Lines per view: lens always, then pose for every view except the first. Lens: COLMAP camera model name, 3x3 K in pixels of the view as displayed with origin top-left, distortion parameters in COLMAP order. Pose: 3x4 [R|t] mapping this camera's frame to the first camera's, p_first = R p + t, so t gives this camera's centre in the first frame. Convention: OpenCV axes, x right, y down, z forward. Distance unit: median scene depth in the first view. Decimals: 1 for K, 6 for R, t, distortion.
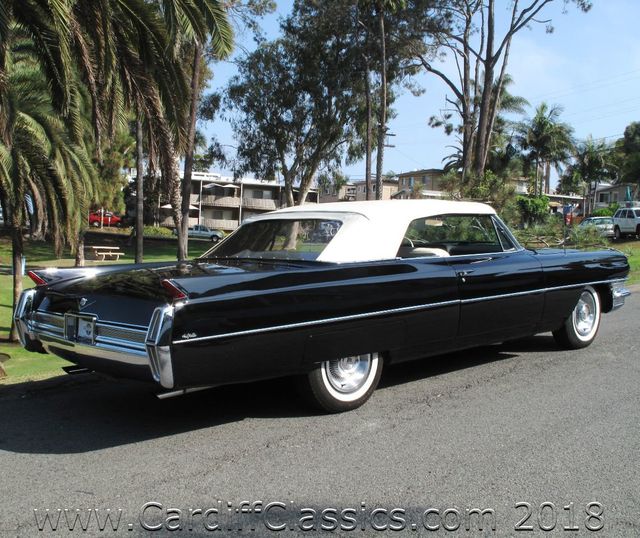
lens RADIAL K [[786.9, 0, 292.4], [0, 786.9, 267.2], [0, 0, 1]] dist [-0.091322, 0.036458]
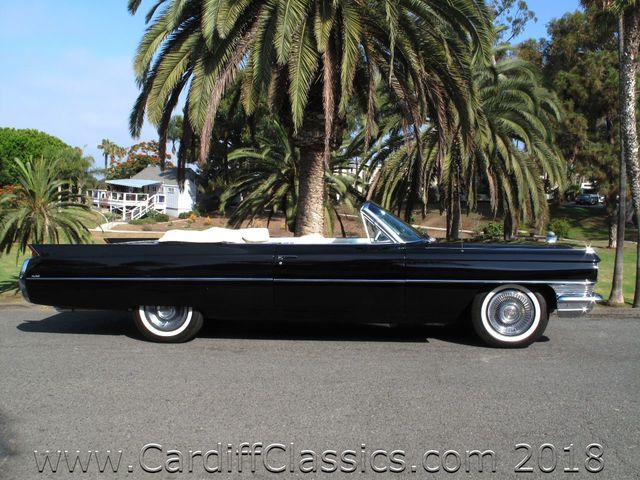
lens RADIAL K [[672.8, 0, 320.0], [0, 672.8, 240.0], [0, 0, 1]] dist [-0.015139, -0.146317]
pose [[0.664122, 0.048844, -0.746027, 0.105661], [-0.052807, 0.998436, 0.018361, -0.004194], [0.745757, 0.027201, 0.665662, 0.033792]]
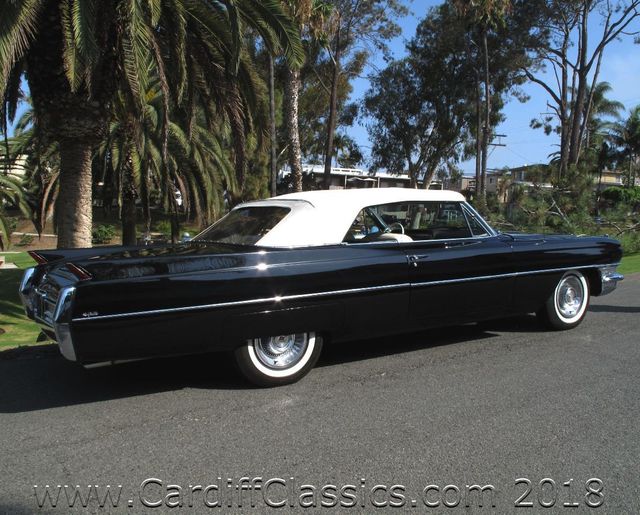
lens RADIAL K [[637.2, 0, 319.0], [0, 637.2, 249.6], [0, 0, 1]] dist [-0.127134, 0.124311]
pose [[0.984666, 0.010070, -0.174161, 0.024090], [-0.008927, 0.999933, 0.007343, -0.000870], [0.174224, -0.005676, 0.984690, 0.014476]]
